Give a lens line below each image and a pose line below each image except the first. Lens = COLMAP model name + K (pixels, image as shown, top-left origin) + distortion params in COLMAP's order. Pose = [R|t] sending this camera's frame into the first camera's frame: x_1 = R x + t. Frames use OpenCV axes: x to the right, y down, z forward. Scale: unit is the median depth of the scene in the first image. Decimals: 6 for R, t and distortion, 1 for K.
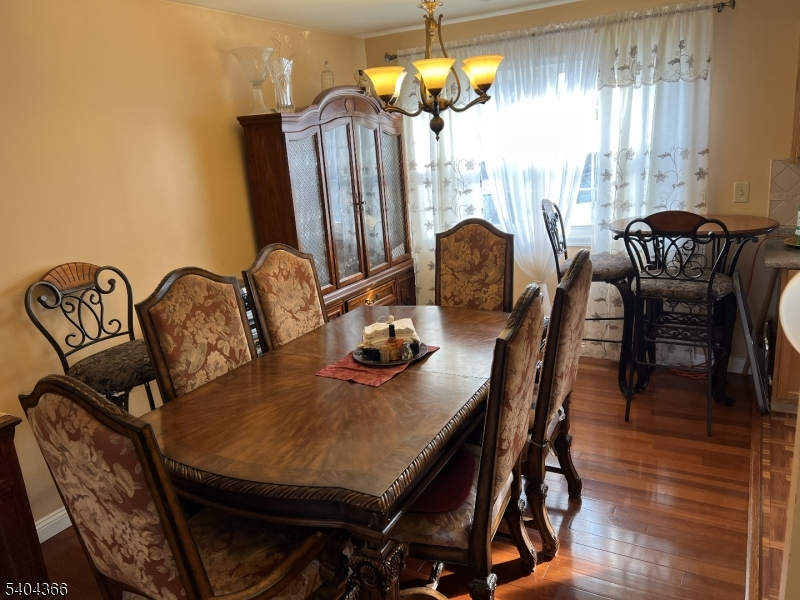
lens RADIAL K [[601.8, 0, 400.1], [0, 601.8, 305.0], [0, 0, 1]] dist [0.054607, -0.071671]
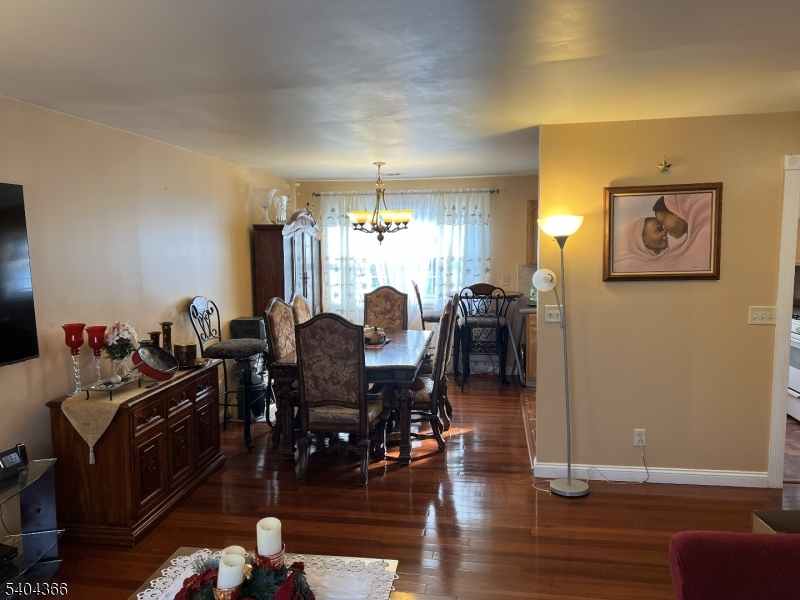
lens RADIAL K [[601.8, 0, 400.1], [0, 601.8, 305.0], [0, 0, 1]] dist [0.054607, -0.071671]
pose [[0.932898, 0.028710, 0.358994, -0.497543], [0.033898, 0.985392, -0.166893, 0.226167], [-0.358541, 0.167863, 0.918297, -0.720118]]
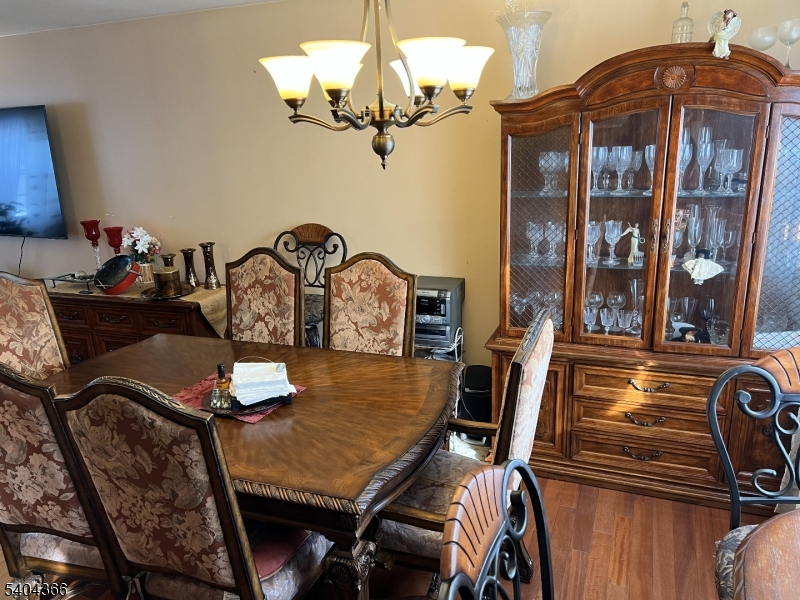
lens RADIAL K [[601.8, 0, 400.1], [0, 601.8, 305.0], [0, 0, 1]] dist [0.054607, -0.071671]
pose [[0.142959, 0.347242, -0.926815, 0.598772], [-0.231573, 0.922176, 0.309784, -0.280513], [0.962256, 0.170339, 0.212246, 0.734472]]
